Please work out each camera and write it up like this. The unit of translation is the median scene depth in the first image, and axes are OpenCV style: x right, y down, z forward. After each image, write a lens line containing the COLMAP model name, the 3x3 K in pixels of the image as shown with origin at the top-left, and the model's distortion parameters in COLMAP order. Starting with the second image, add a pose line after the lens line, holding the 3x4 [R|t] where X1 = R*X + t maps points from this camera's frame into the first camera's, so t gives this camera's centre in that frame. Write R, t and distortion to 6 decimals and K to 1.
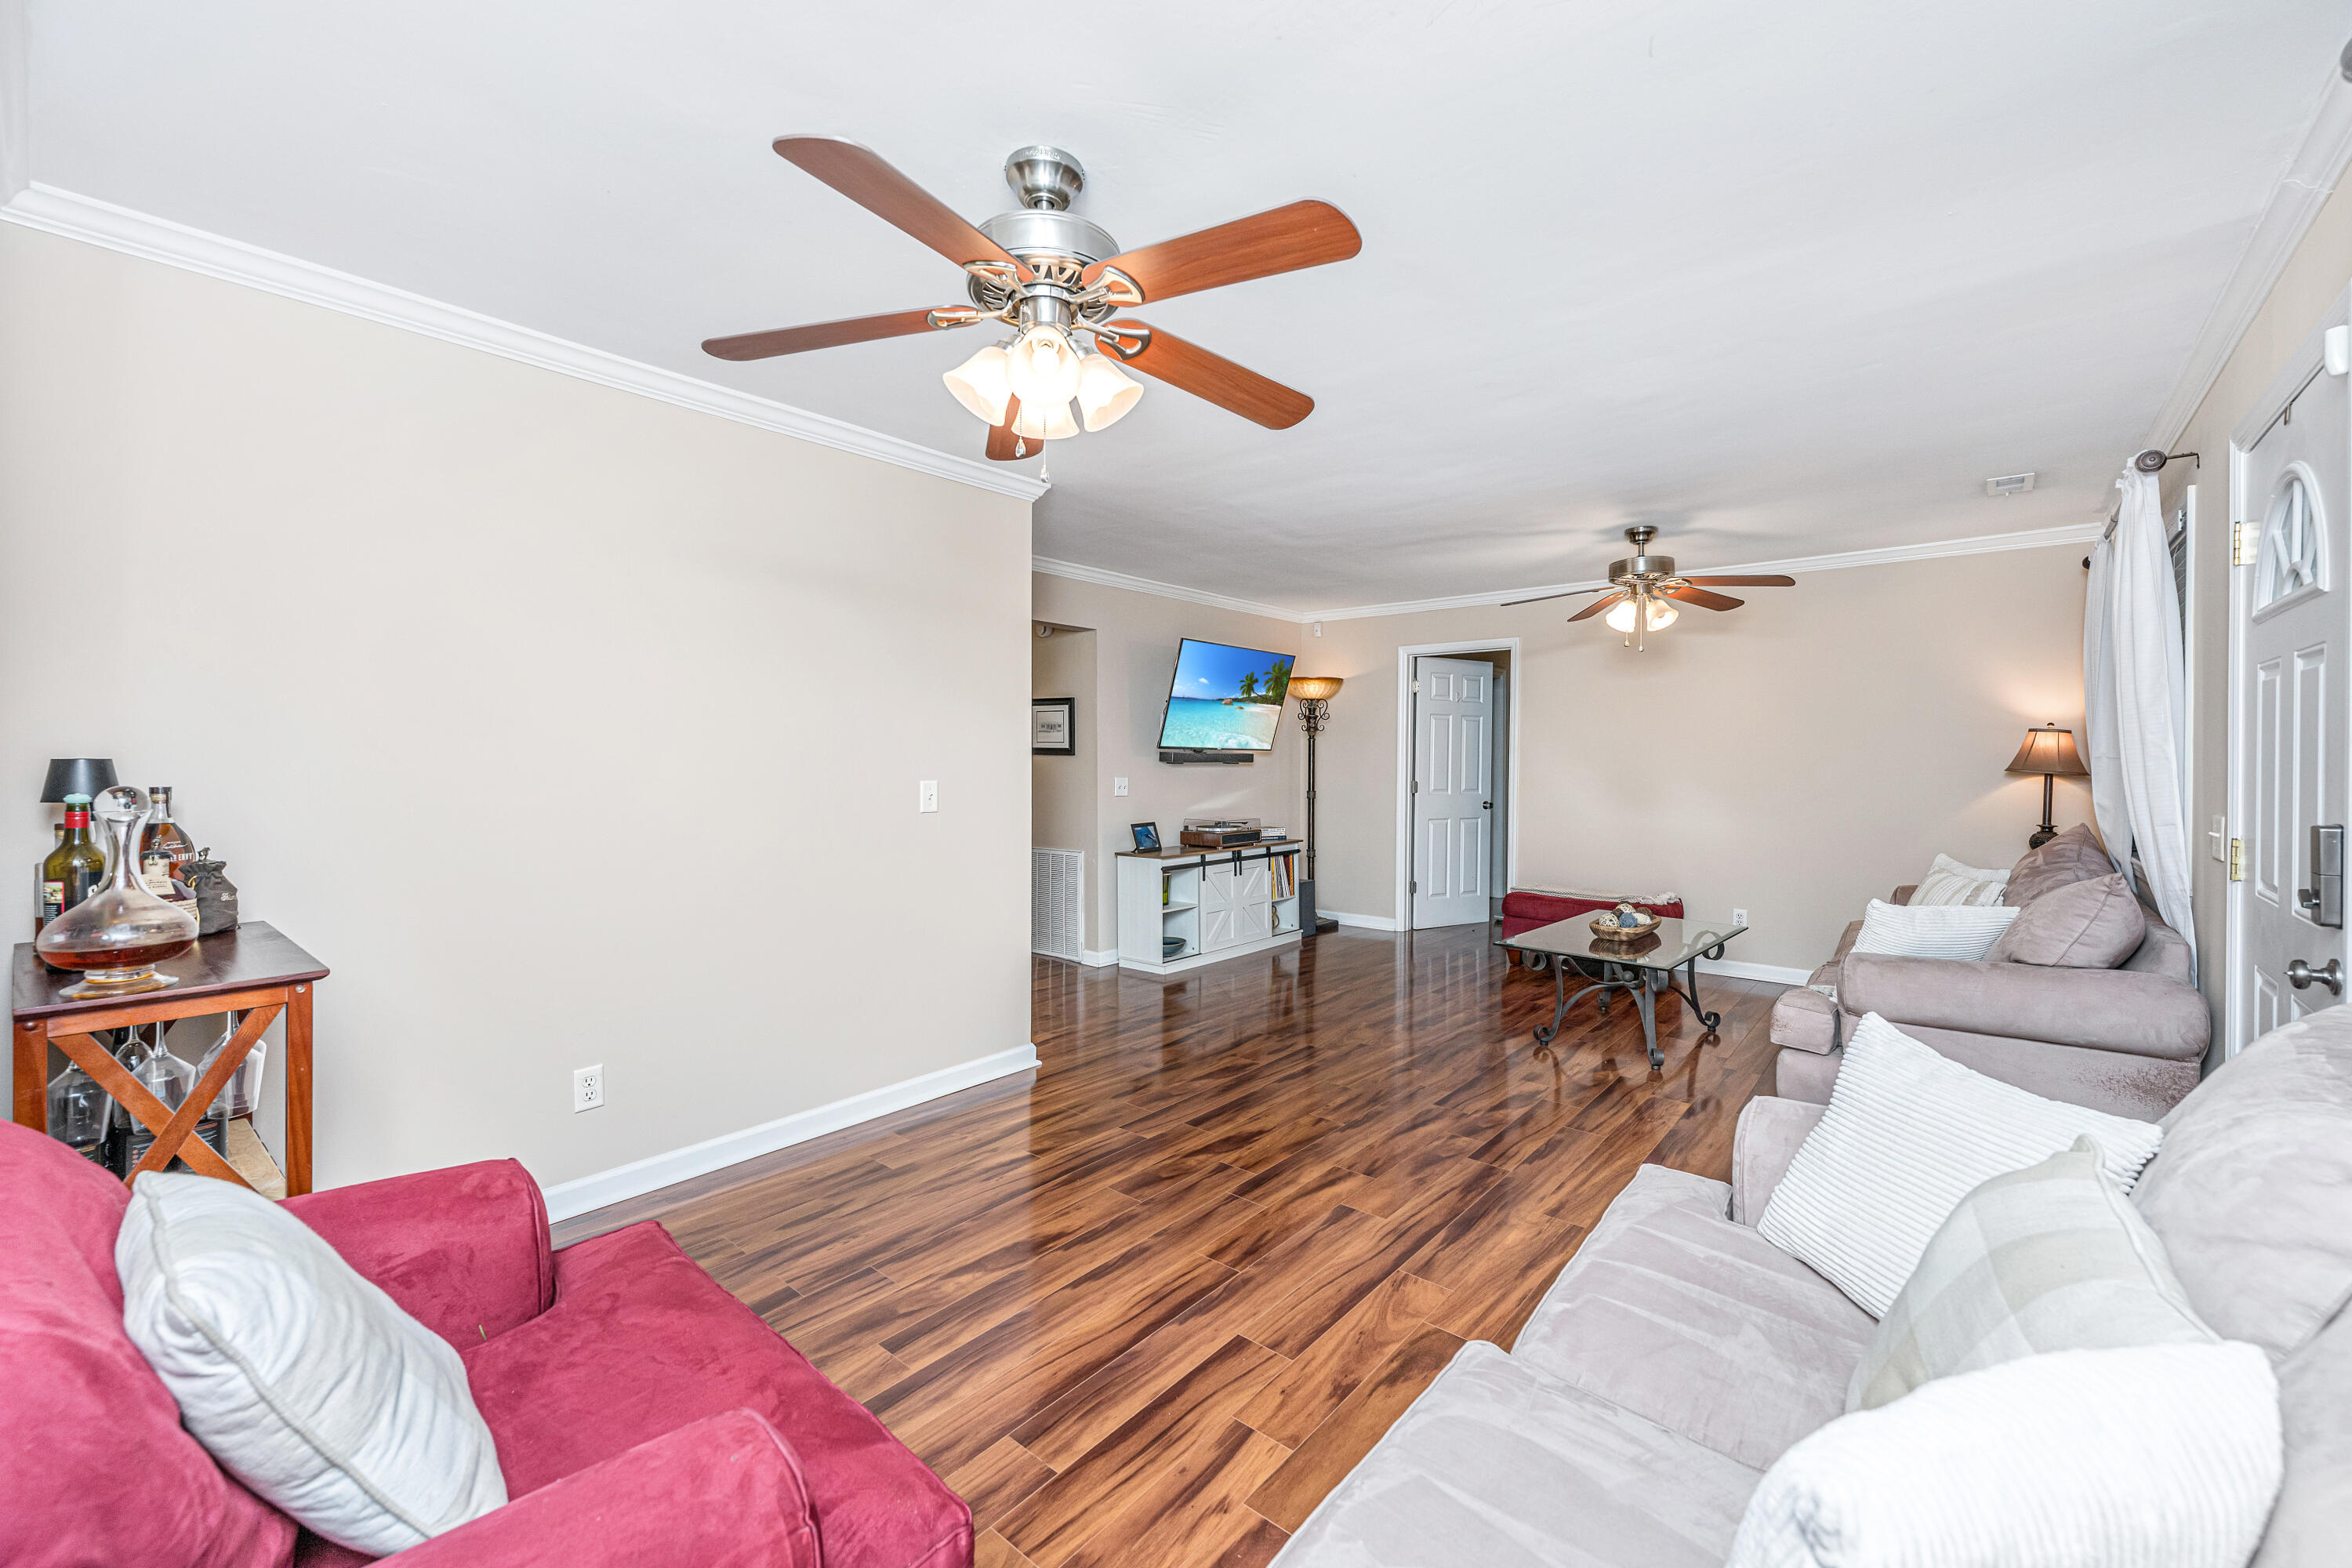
lens RADIAL K [[980.4, 0, 1147.0], [0, 980.4, 776.5], [0, 0, 1]] dist [-0.032782, 0.000095]
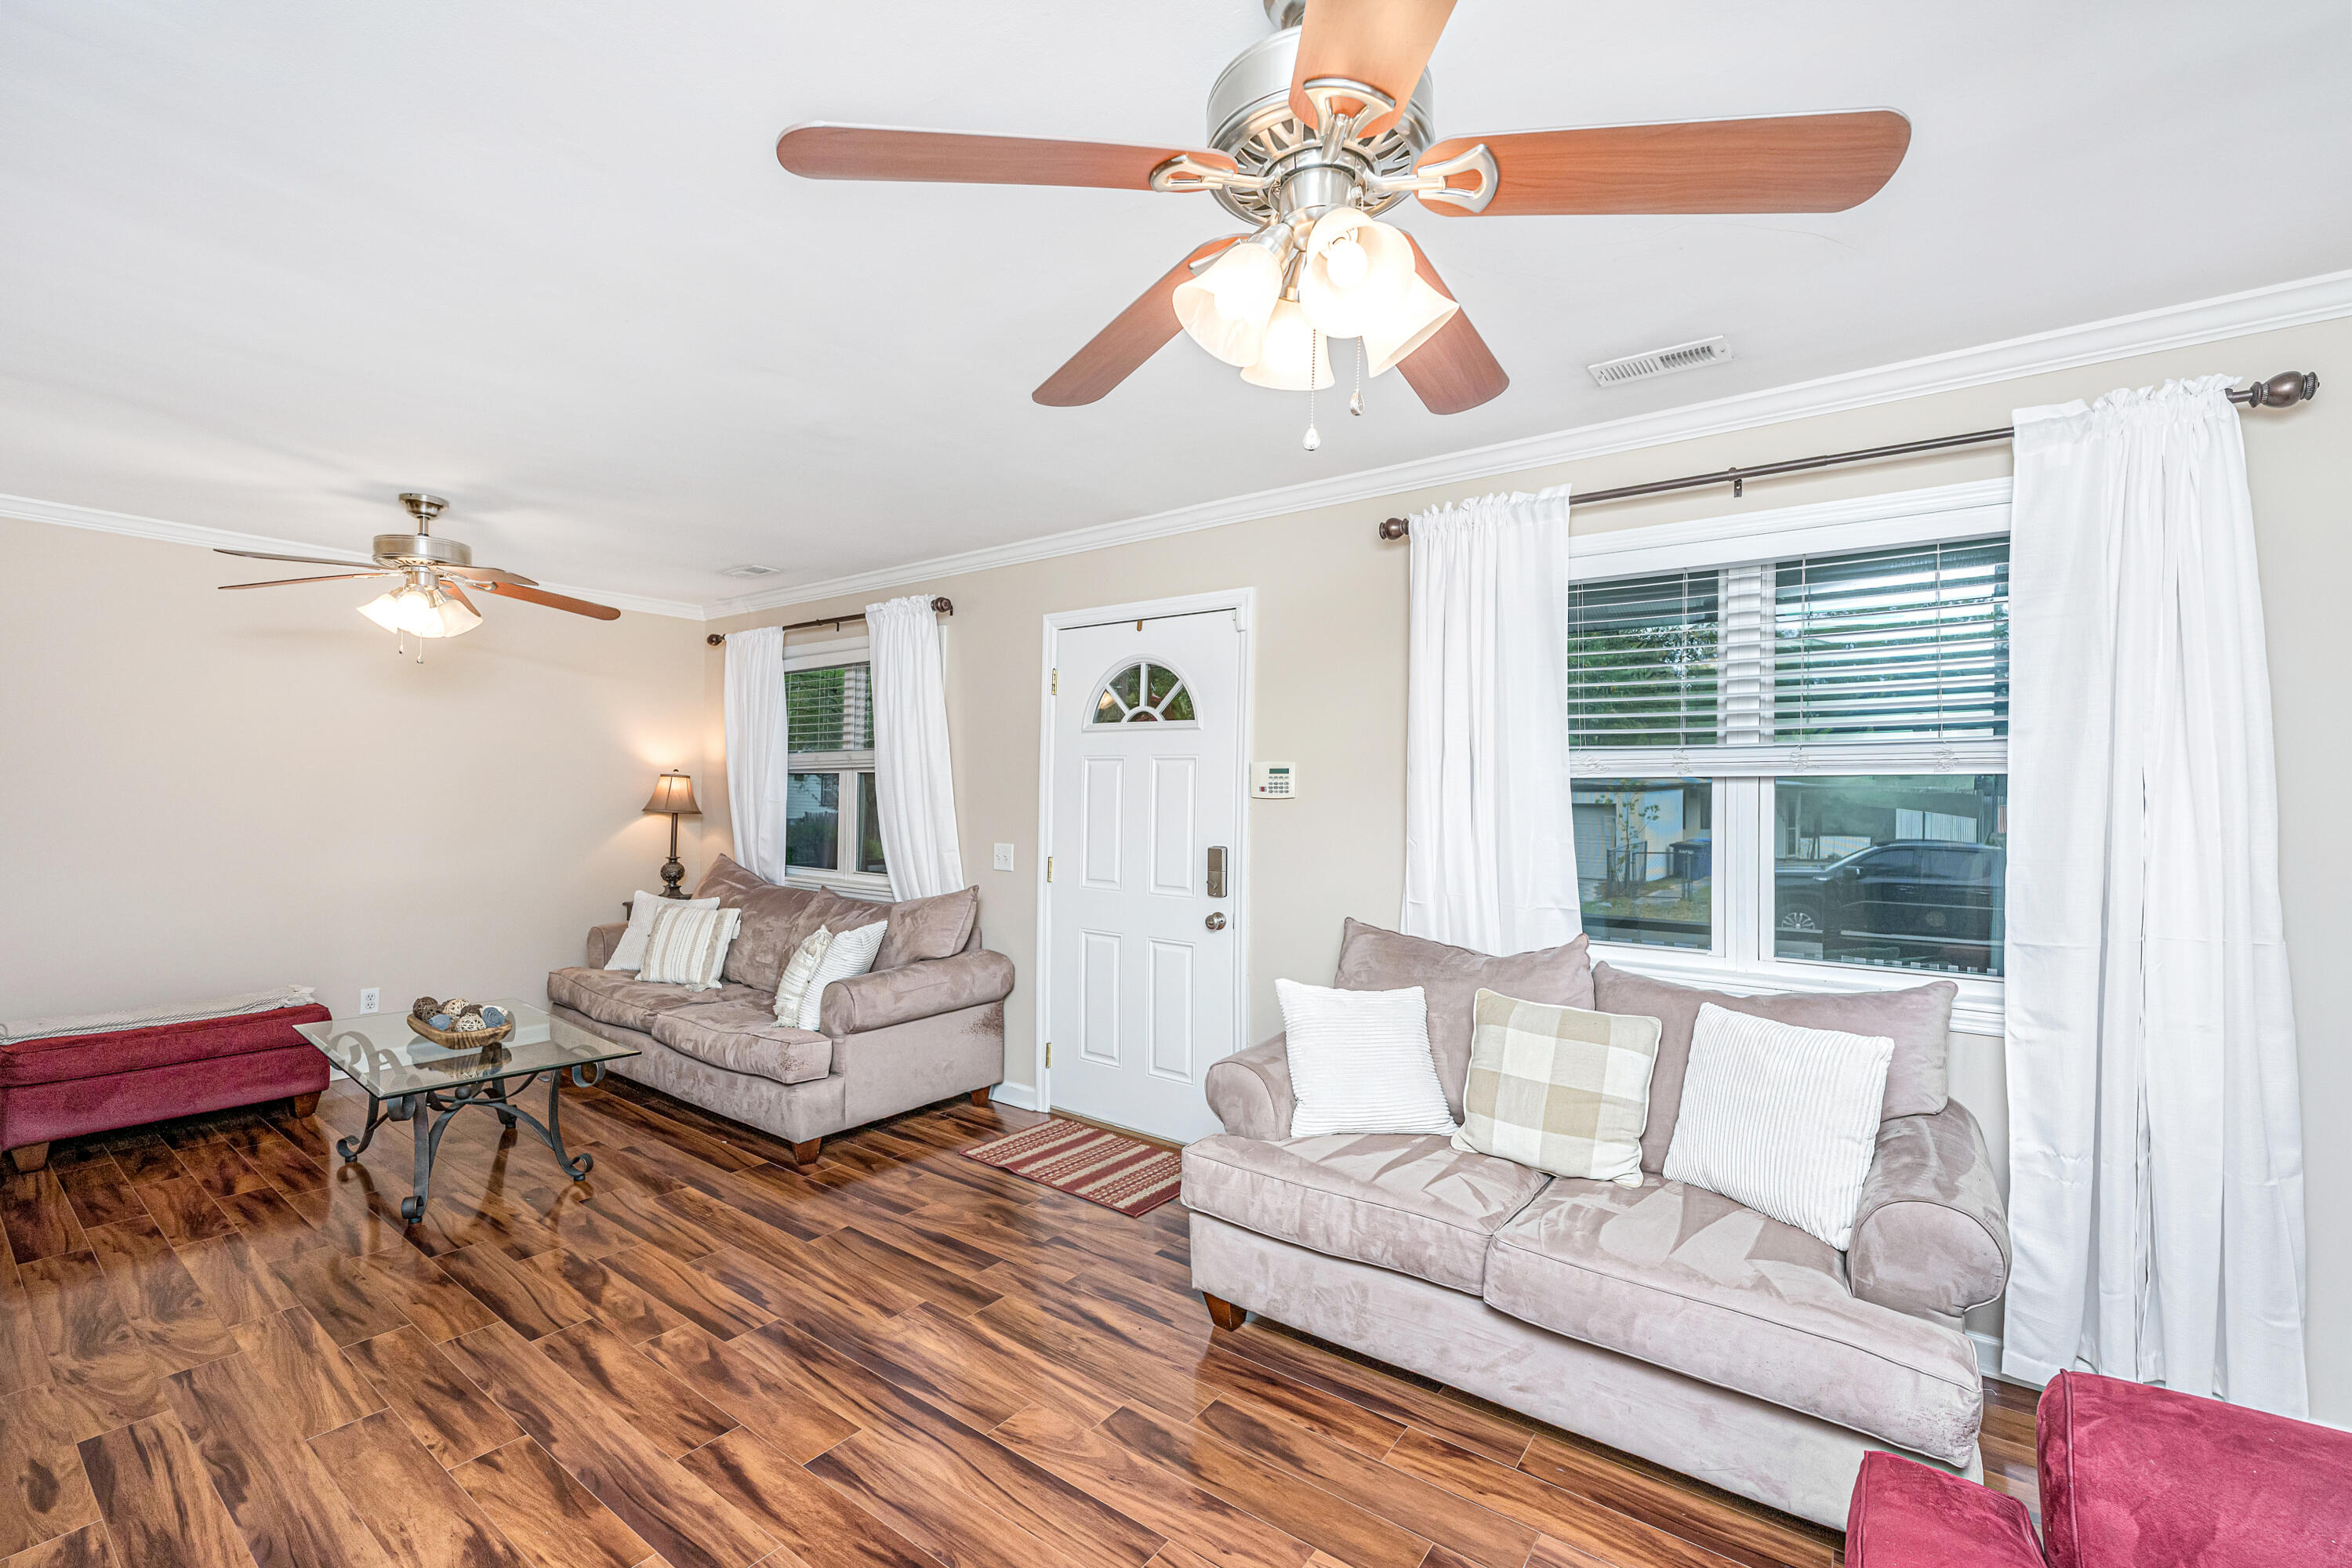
lens RADIAL K [[1003.6, 0, 1176.0], [0, 1003.6, 784.0], [0, 0, 1]] dist [0.001780, -0.000188]
pose [[-0.095225, 0.003013, 0.995451, -0.270257], [0.005399, 0.999982, -0.002510, -0.024949], [-0.995441, 0.005135, -0.095239, 0.389650]]
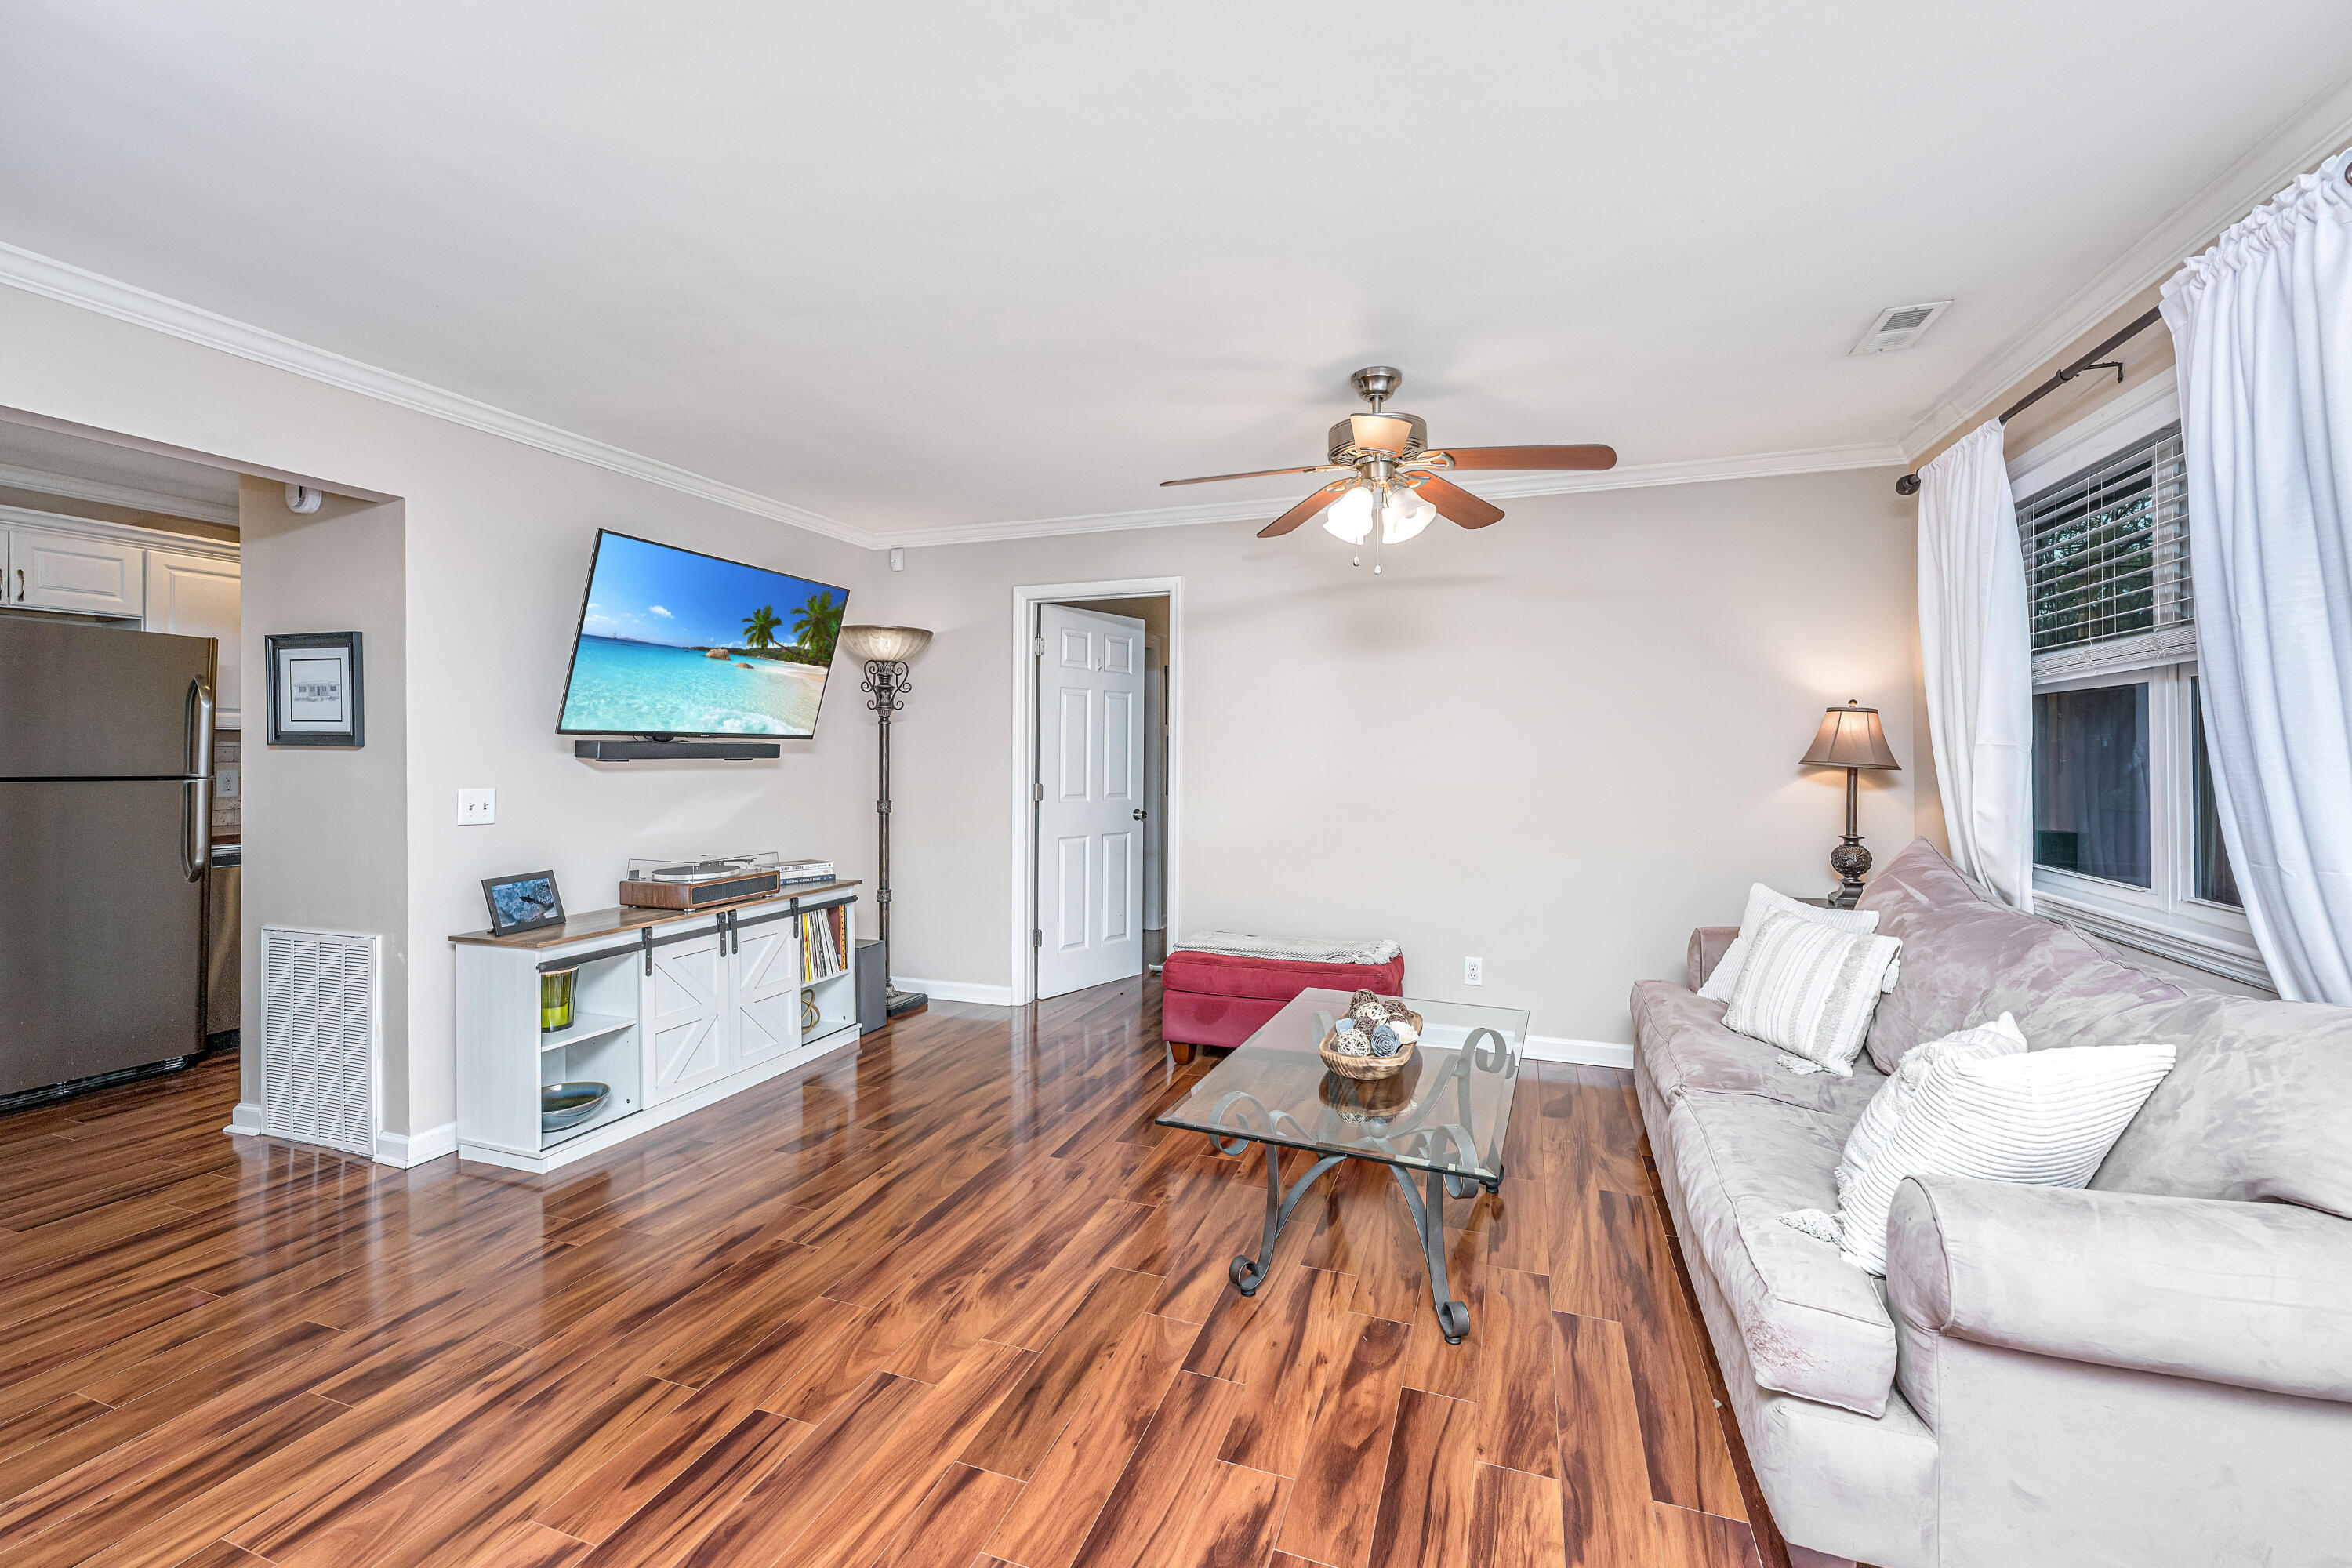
lens RADIAL K [[950.3, 0, 1186.6], [0, 950.3, 734.9], [0, 0, 1]] dist [-0.018456, -0.000020]
pose [[0.926352, 0.002897, 0.376648, 0.136900], [0.010022, 0.999427, -0.032336, -0.007777], [-0.376526, 0.033730, 0.925792, 0.393347]]
